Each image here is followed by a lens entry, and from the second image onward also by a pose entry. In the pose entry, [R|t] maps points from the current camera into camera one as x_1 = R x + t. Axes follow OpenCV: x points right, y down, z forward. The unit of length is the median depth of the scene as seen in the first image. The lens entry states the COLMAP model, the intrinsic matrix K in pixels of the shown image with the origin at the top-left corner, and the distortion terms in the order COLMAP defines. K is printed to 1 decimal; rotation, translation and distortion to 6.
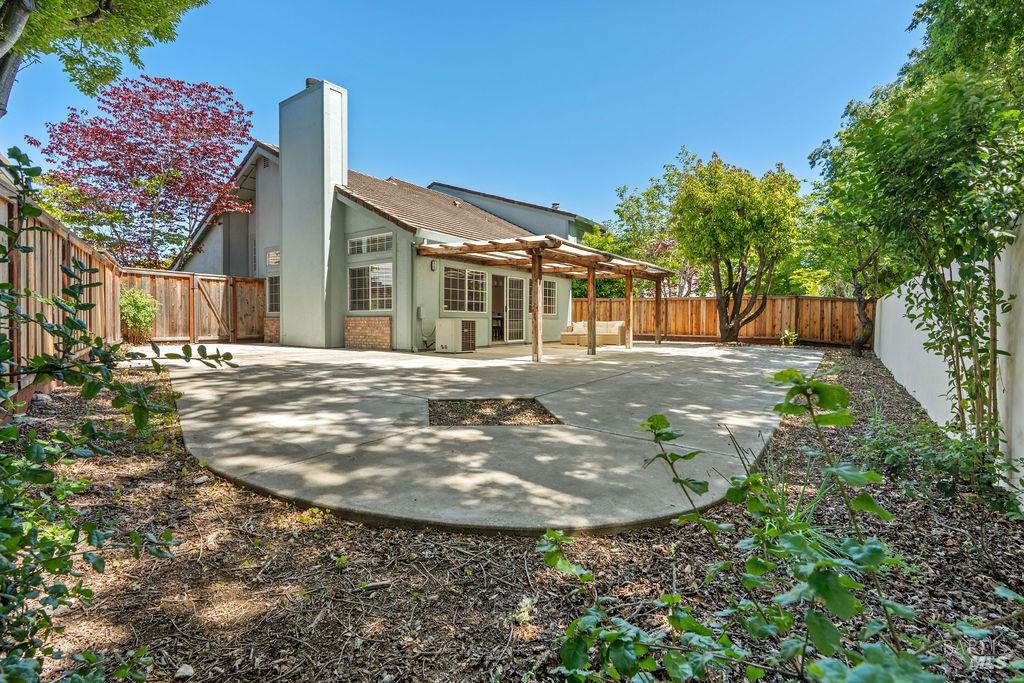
lens RADIAL K [[484.9, 0, 512.0], [0, 484.9, 341.5], [0, 0, 1]] dist [-0.001187, 0.000517]
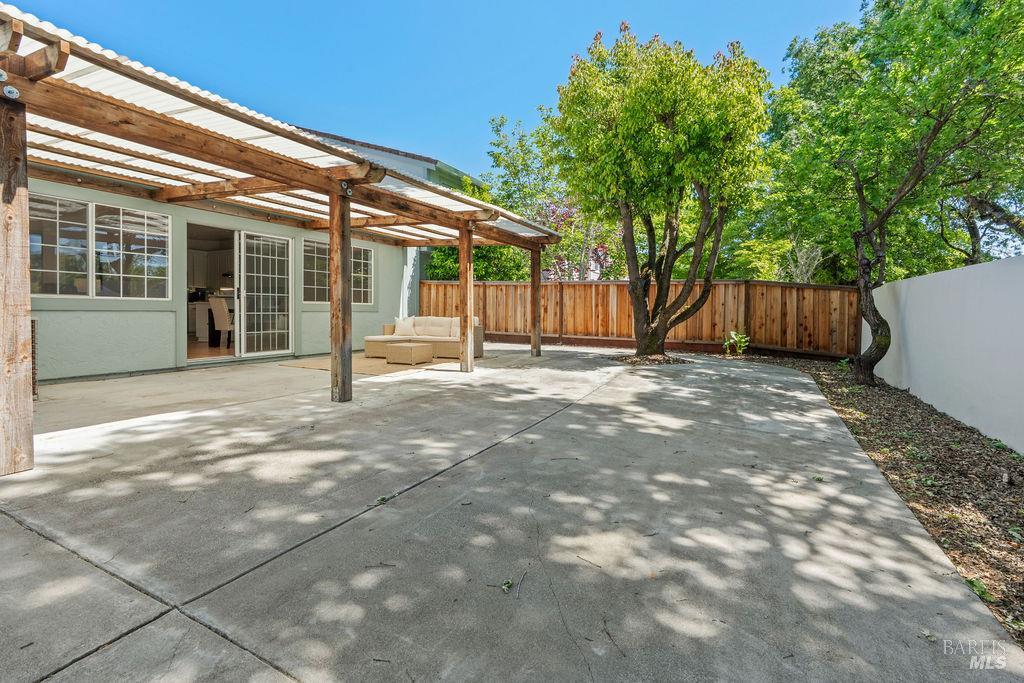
lens RADIAL K [[477.3, 0, 506.9], [0, 477.3, 315.8], [0, 0, 1]] dist [-0.001088, 0.000596]
pose [[0.991463, 0.006747, 0.130214, 0.188565], [-0.003019, 0.999580, -0.028809, -0.026853], [-0.130354, 0.028170, 0.991067, 0.421624]]
